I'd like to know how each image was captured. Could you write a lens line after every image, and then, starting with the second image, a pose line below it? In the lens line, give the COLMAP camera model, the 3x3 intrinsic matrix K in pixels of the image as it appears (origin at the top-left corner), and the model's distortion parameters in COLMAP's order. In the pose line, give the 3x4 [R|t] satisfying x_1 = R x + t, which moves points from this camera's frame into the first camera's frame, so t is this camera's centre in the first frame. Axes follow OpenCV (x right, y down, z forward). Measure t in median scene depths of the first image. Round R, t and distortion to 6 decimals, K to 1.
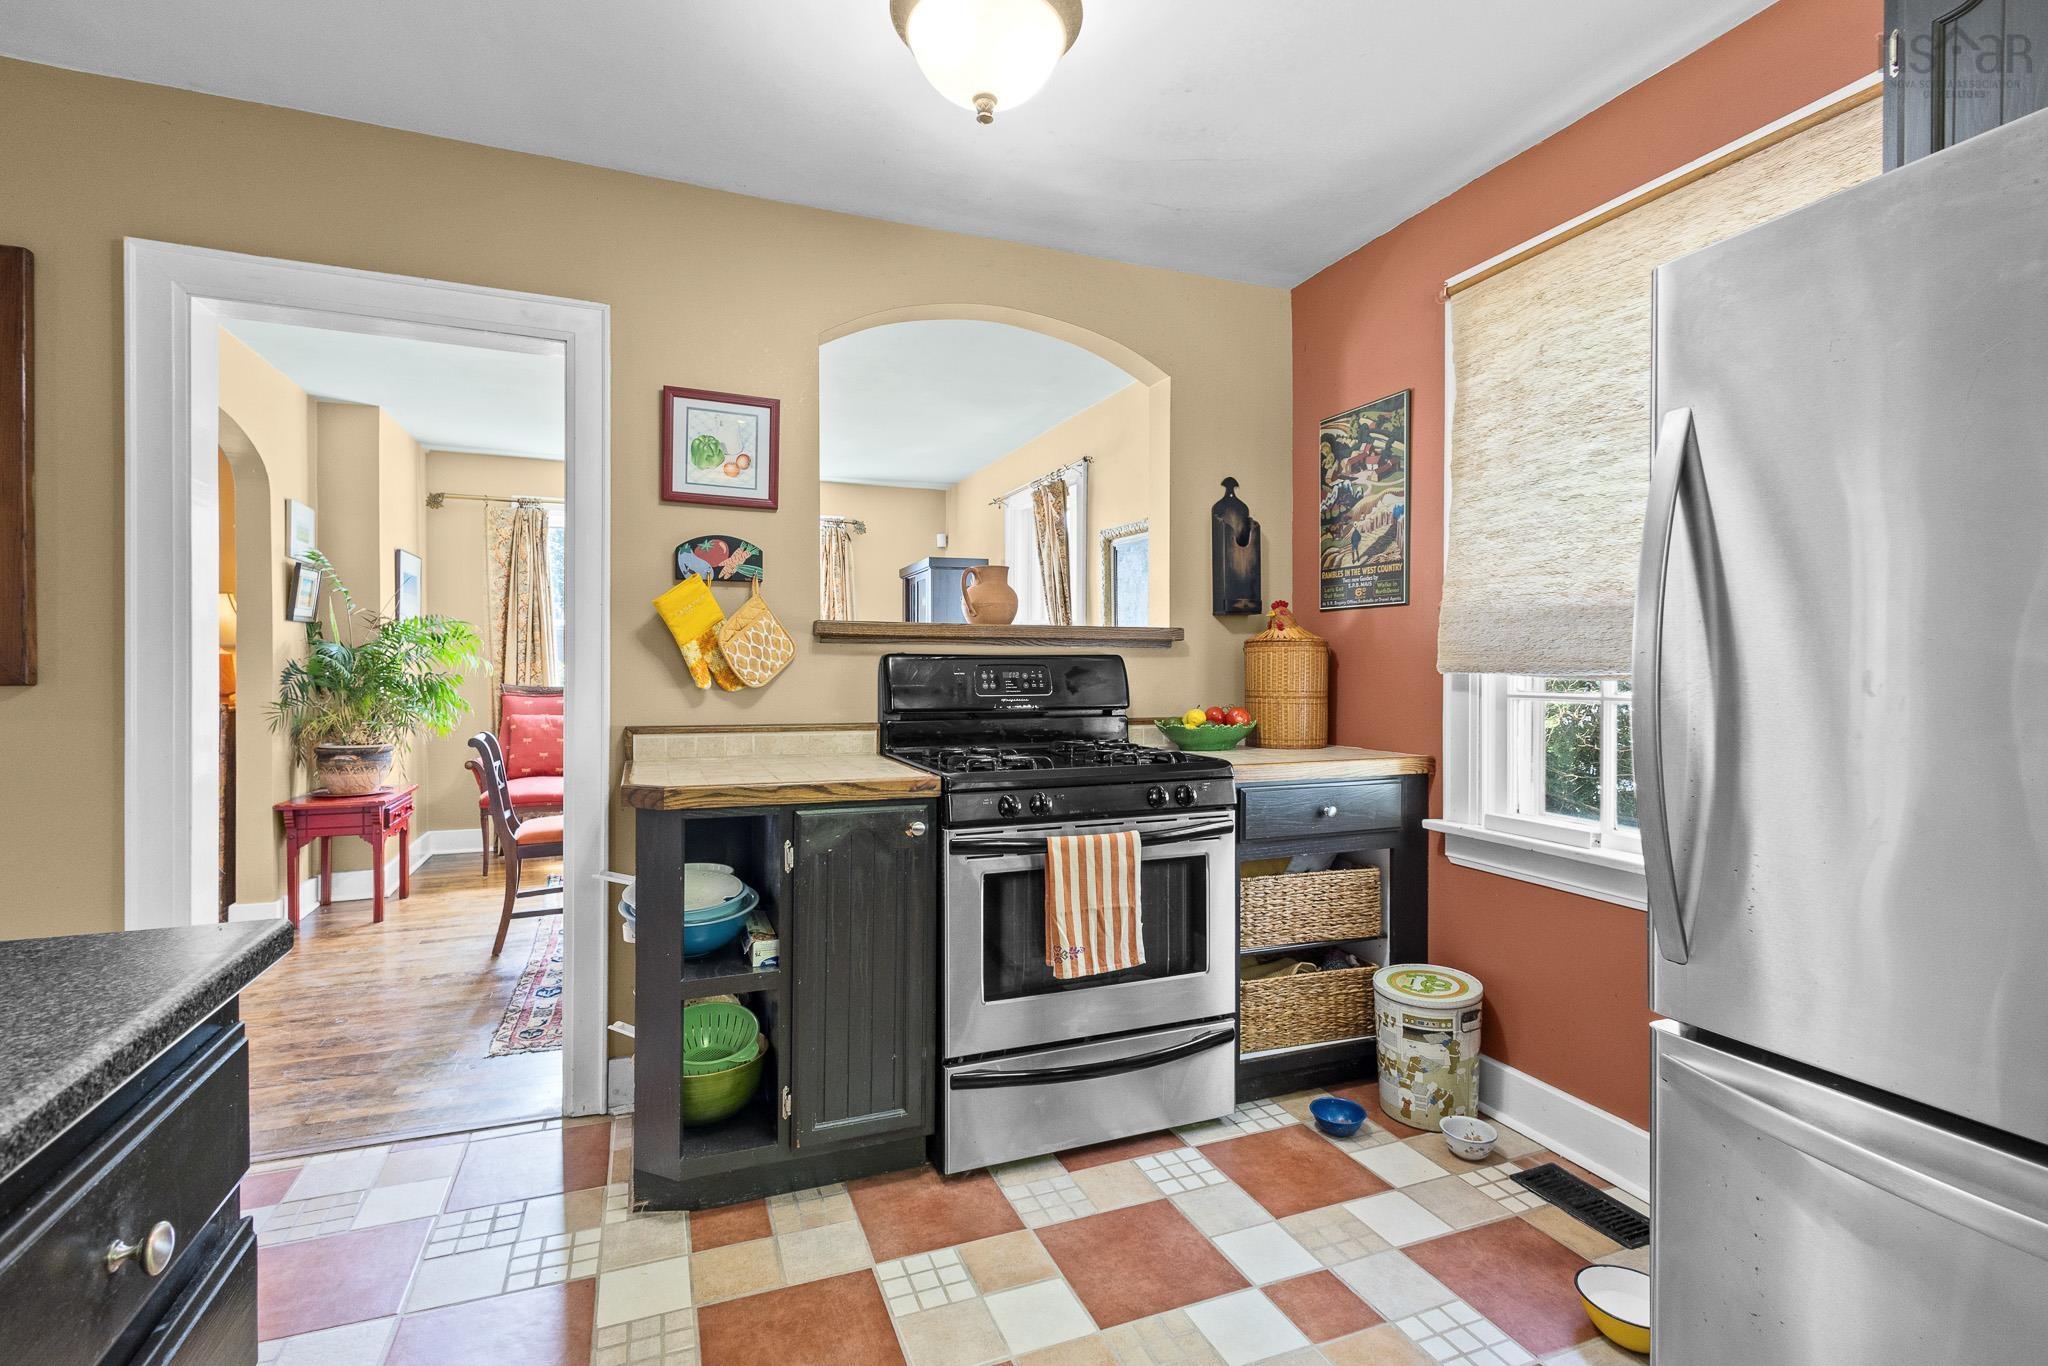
lens RADIAL K [[947.1, 0, 1029.2], [0, 947.1, 675.5], [0, 0, 1]] dist [0.014548, -0.005566]
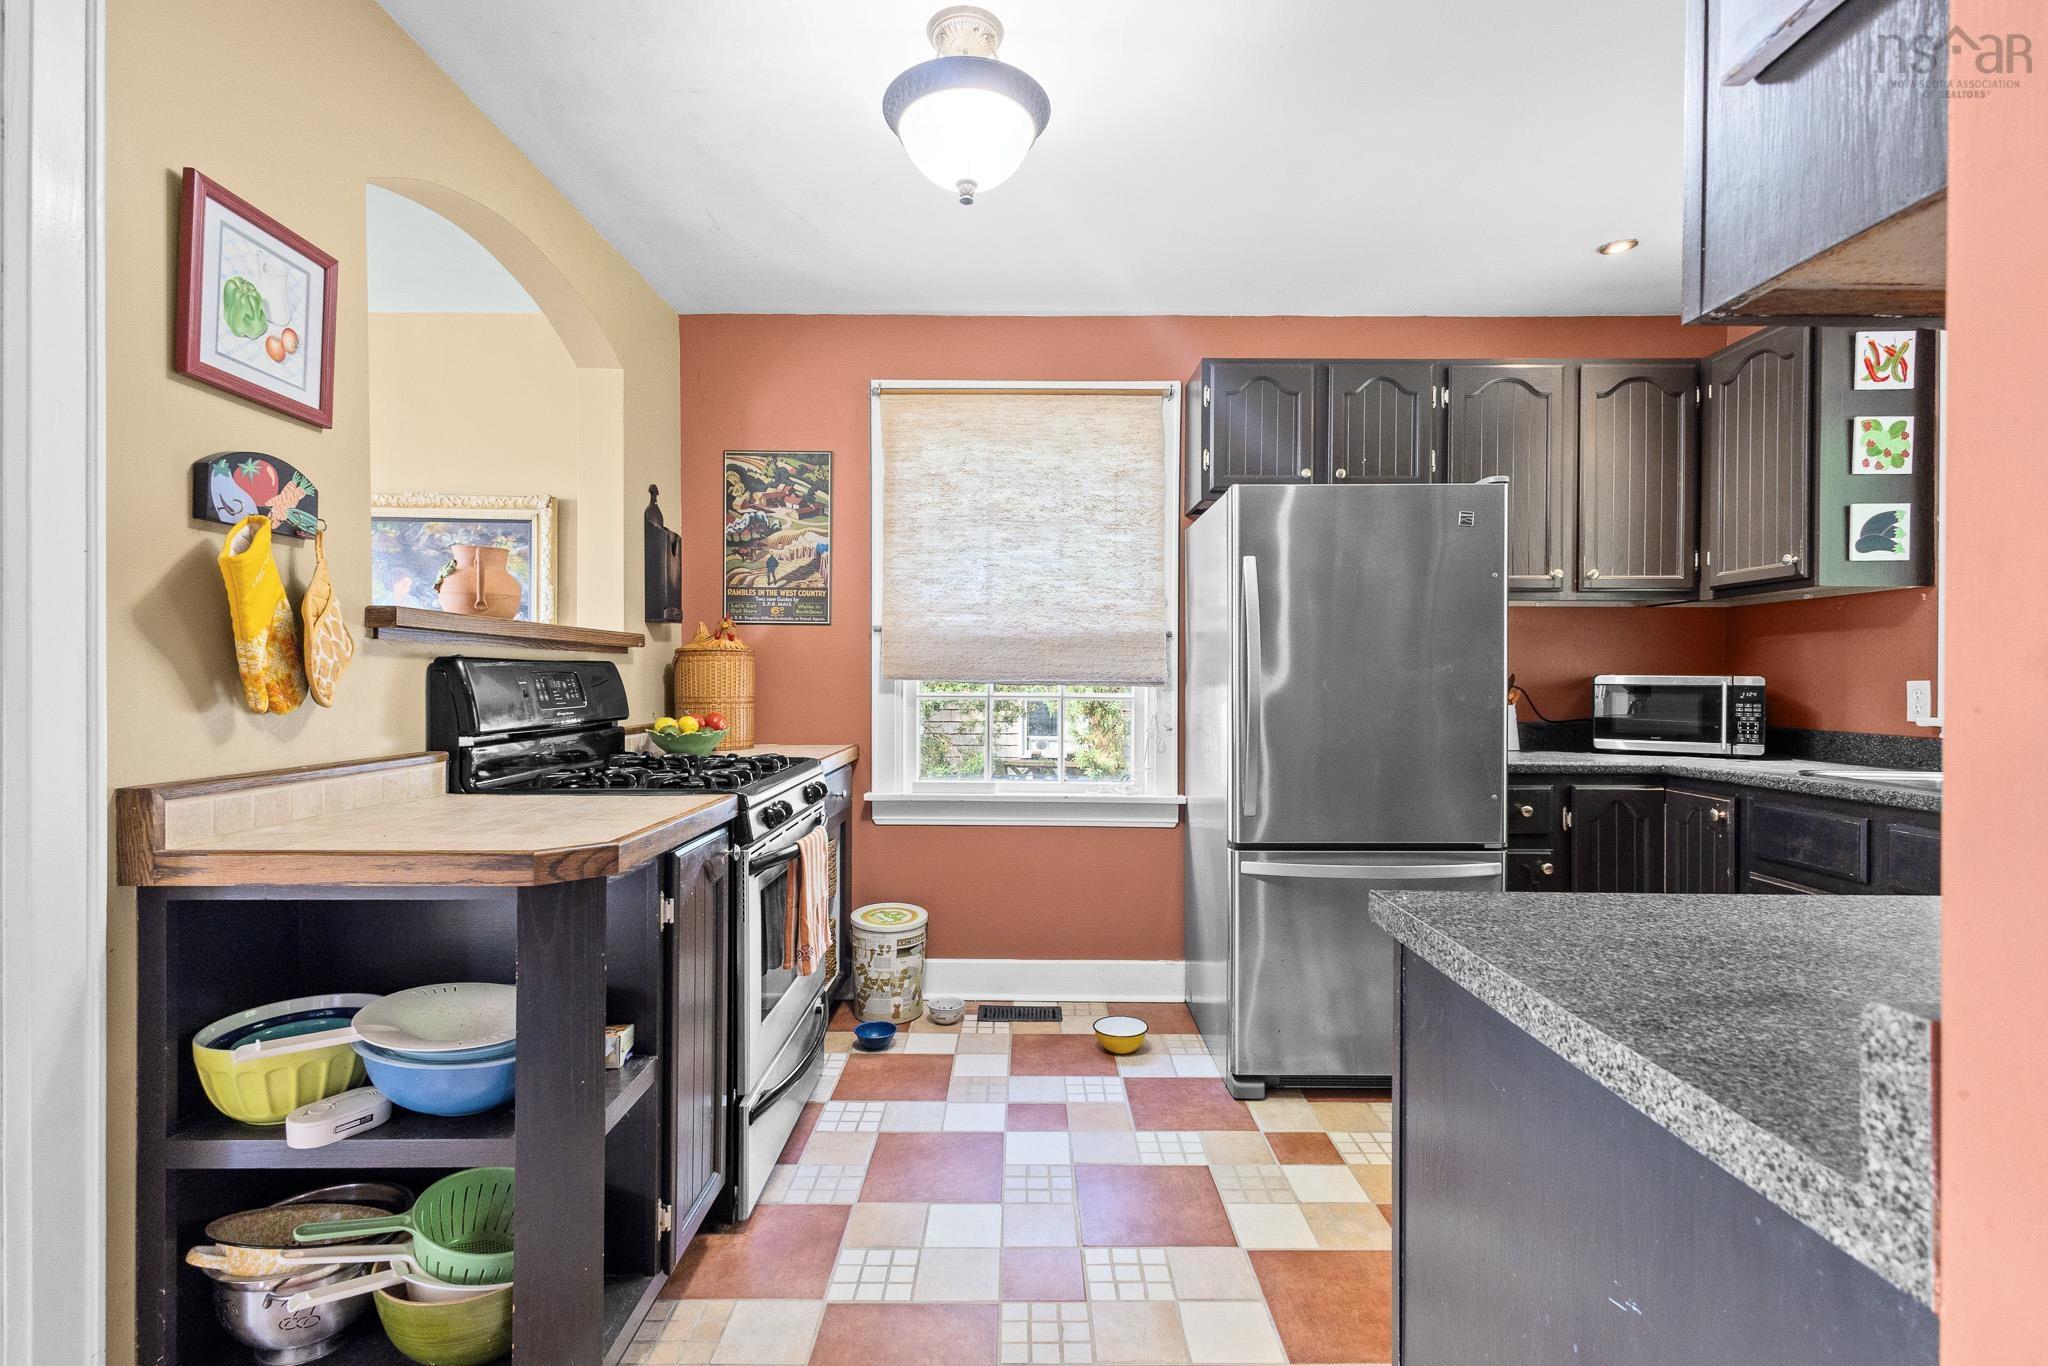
lens RADIAL K [[947.1, 0, 1031.9], [0, 947.1, 677.4], [0, 0, 1]] dist [0.014548, -0.005566]
pose [[0.360036, -0.001308, 0.932938, -0.707915], [0.004977, 0.999987, -0.000519, -0.004185], [-0.932925, 0.004830, 0.360038, 0.329387]]
